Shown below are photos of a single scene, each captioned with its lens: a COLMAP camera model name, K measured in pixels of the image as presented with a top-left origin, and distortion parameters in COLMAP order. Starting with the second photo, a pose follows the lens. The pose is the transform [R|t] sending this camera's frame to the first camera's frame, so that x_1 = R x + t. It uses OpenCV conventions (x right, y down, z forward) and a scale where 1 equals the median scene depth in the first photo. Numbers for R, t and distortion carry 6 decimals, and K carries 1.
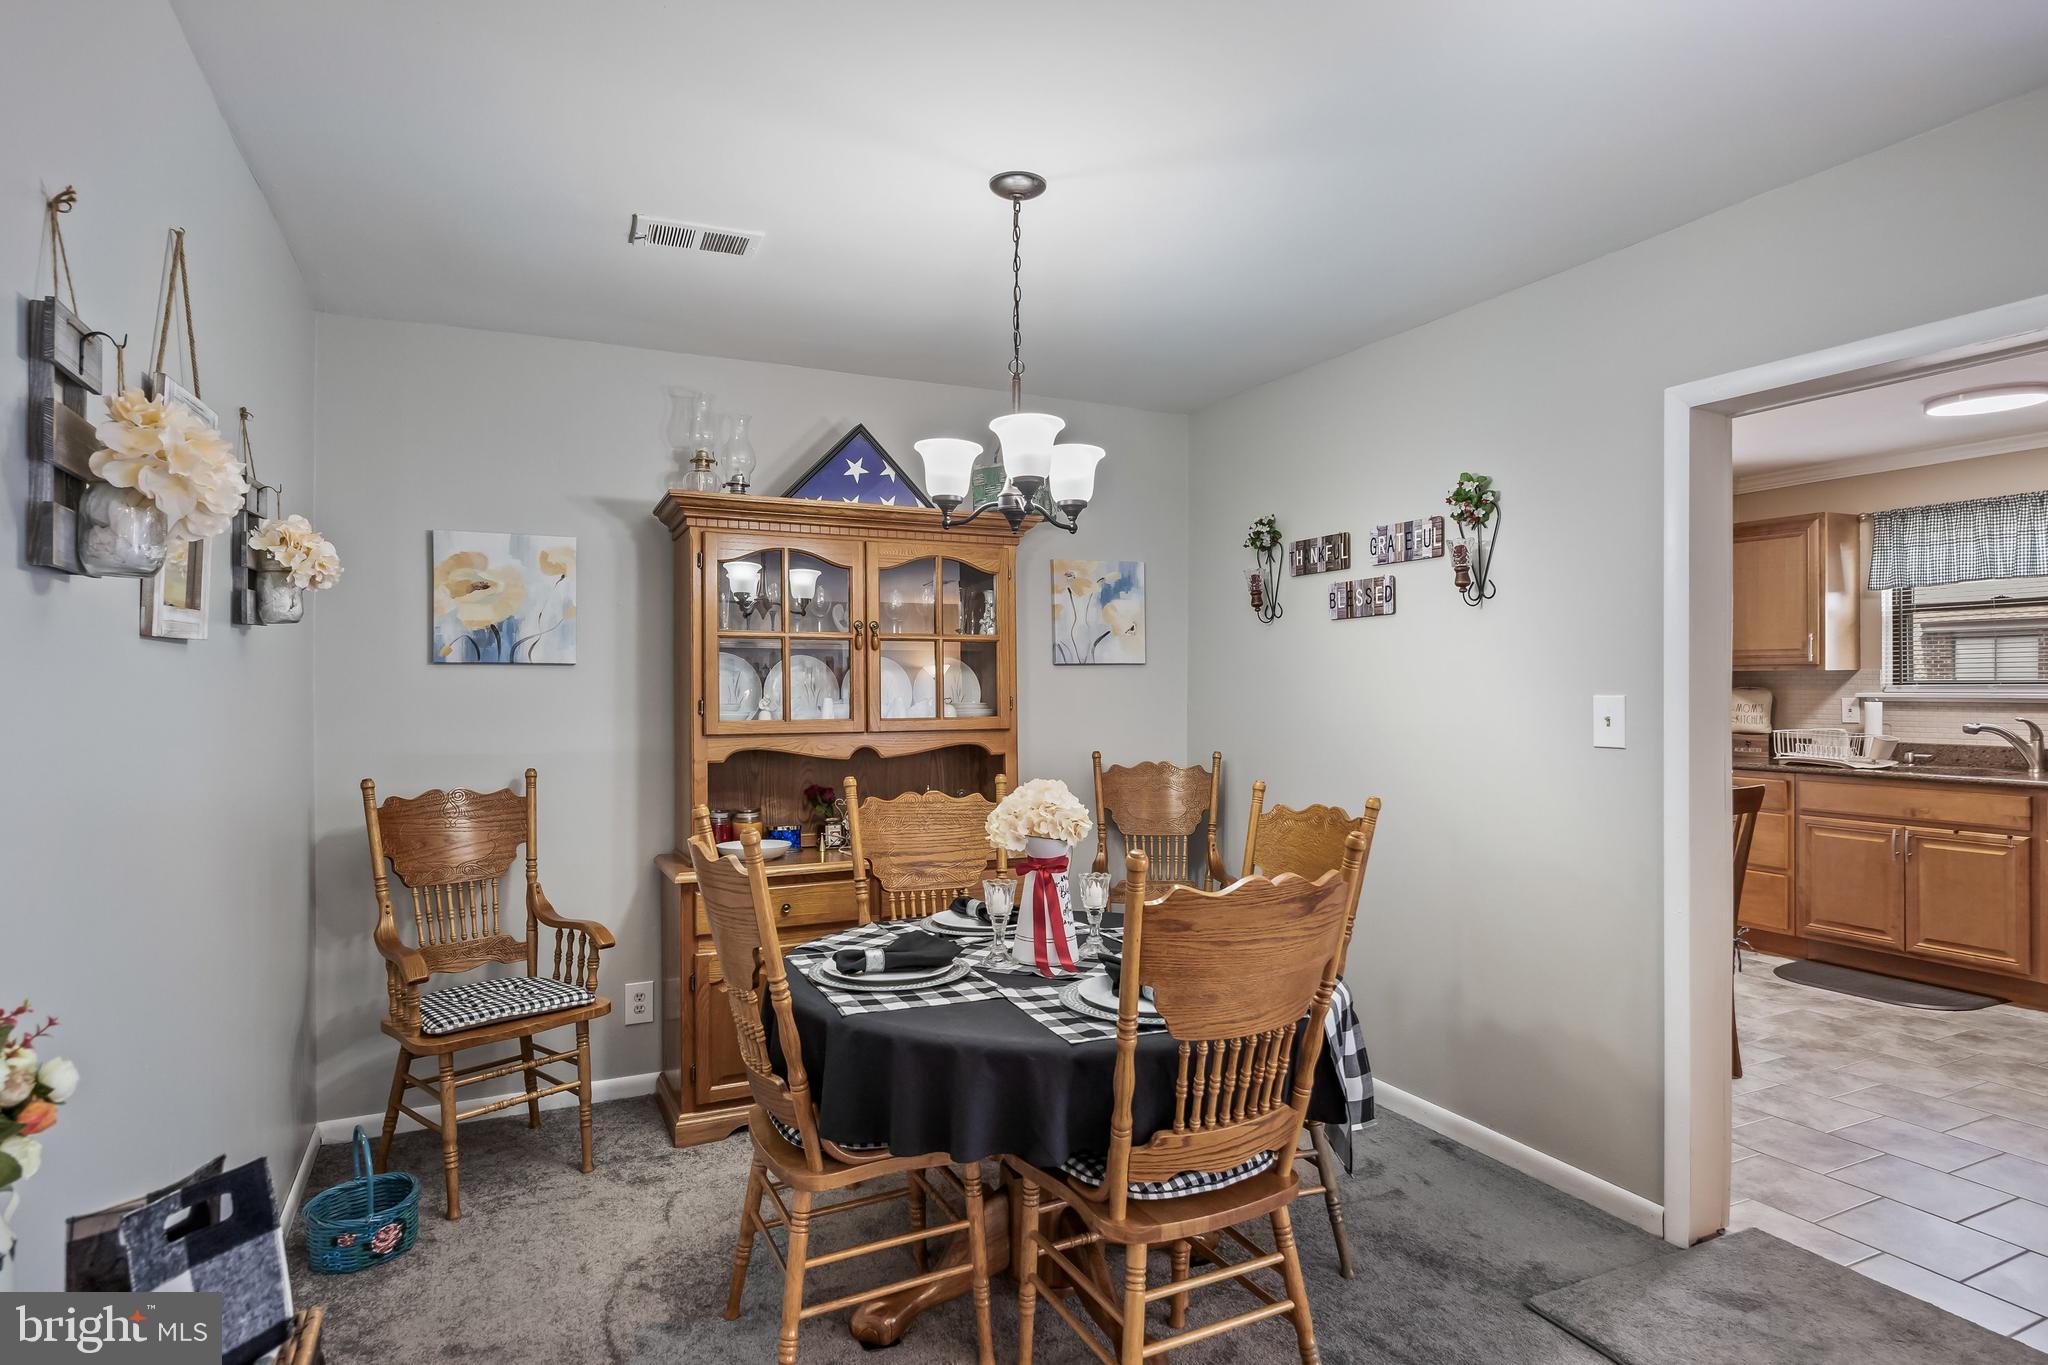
lens RADIAL K [[1112.5, 0, 1023.8], [0, 1112.5, 684.1], [0, 0, 1]] dist [-0.002851, -0.000263]
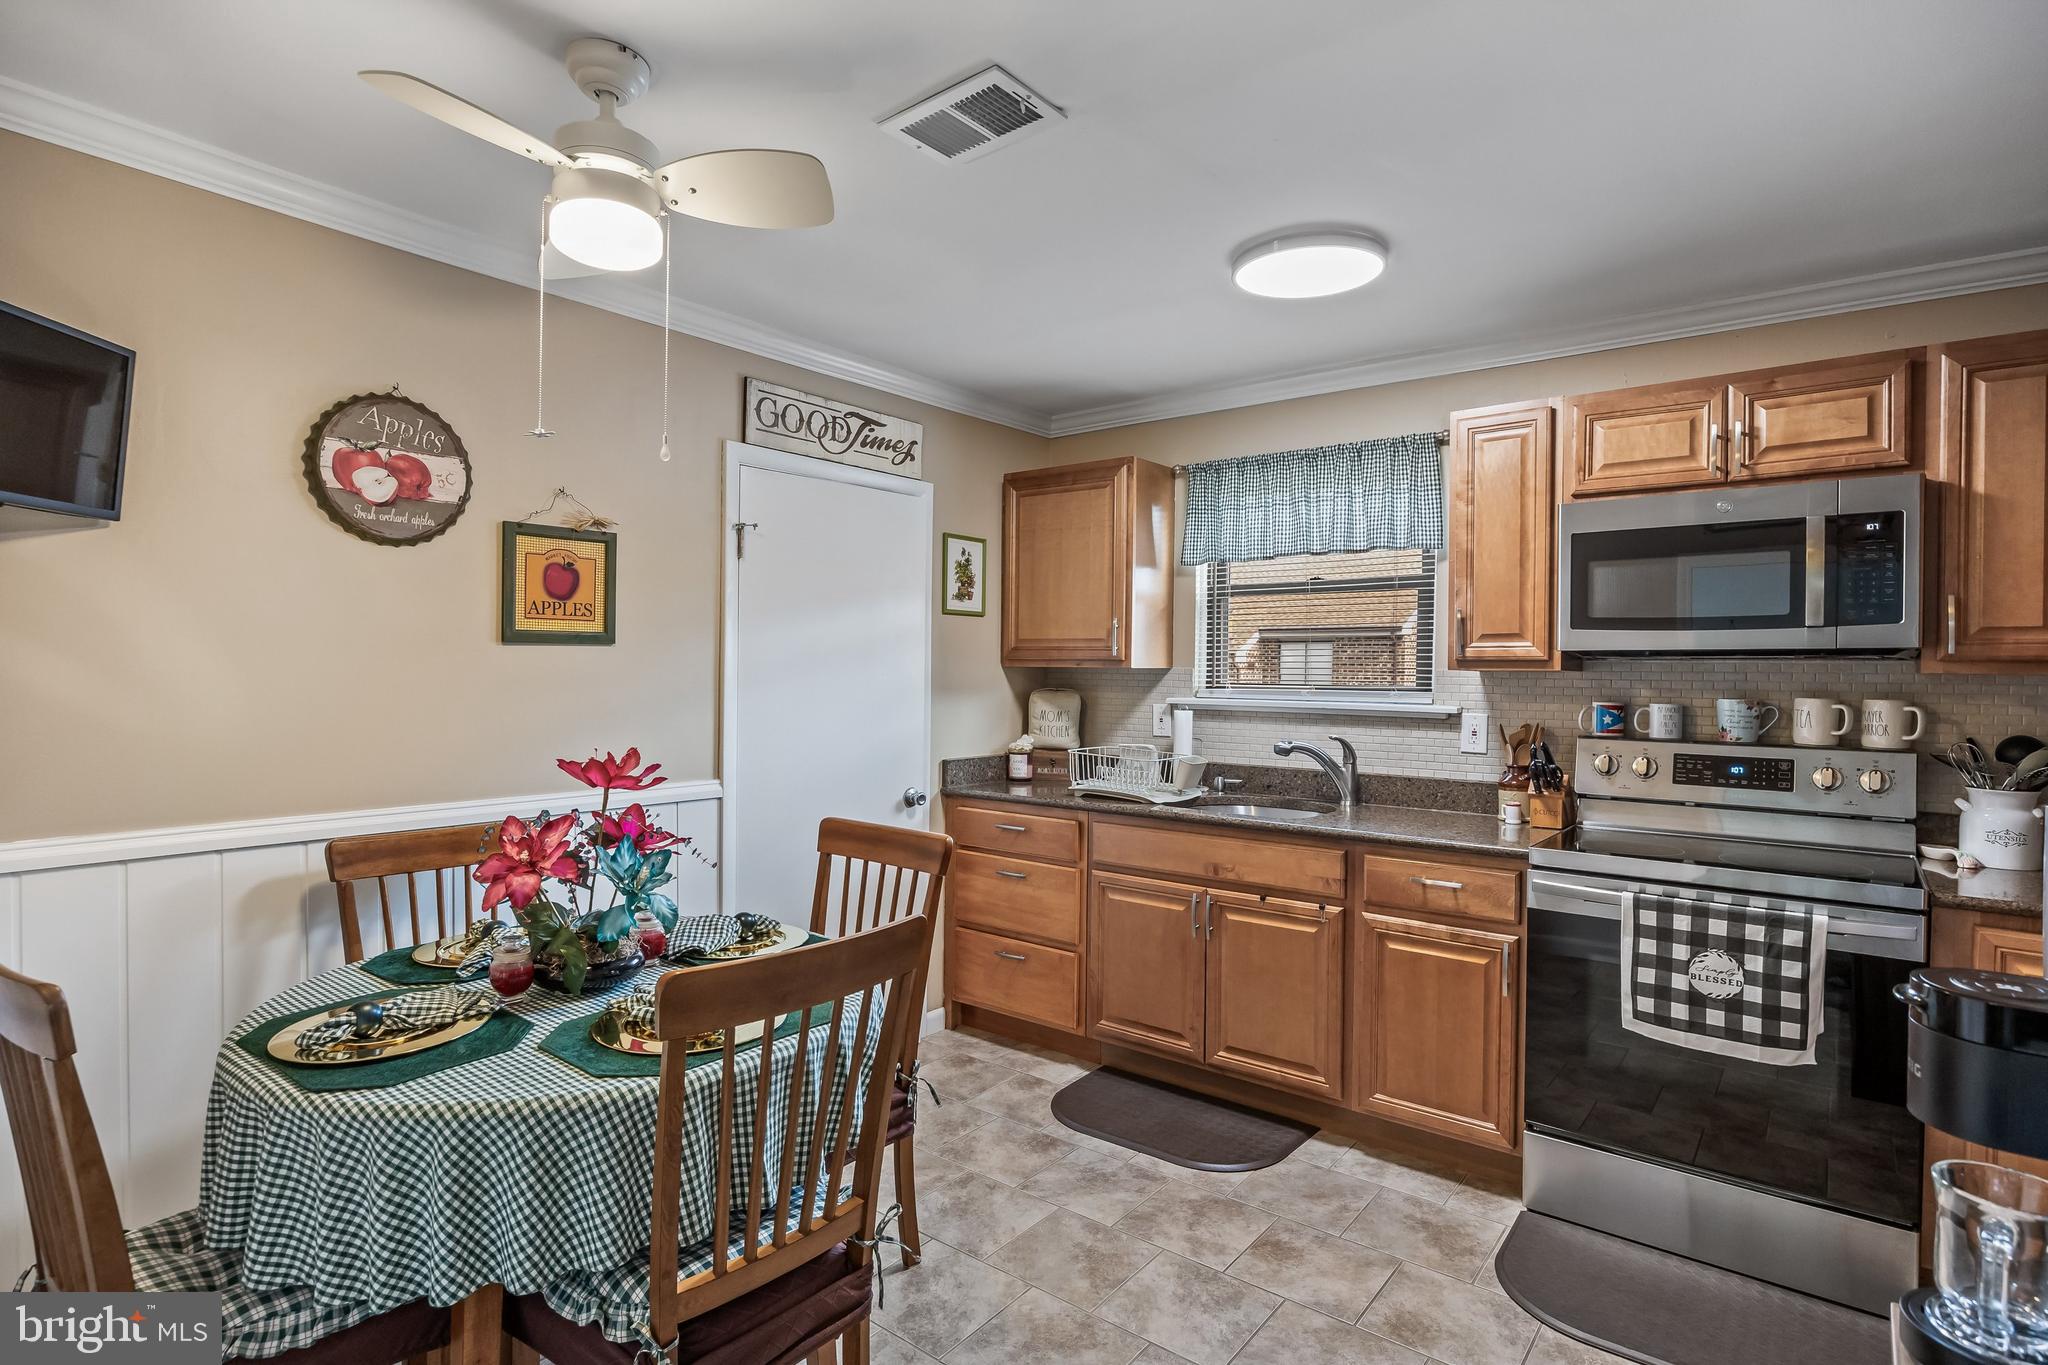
lens RADIAL K [[1039.2, 0, 1024.4], [0, 1039.2, 682.2], [0, 0, 1]] dist [0.001160, -0.002175]
pose [[0.898097, 0.009236, 0.439700, 0.363827], [-0.014256, 0.999865, 0.008117, -0.008088], [-0.439565, -0.013558, 0.898108, 0.419132]]
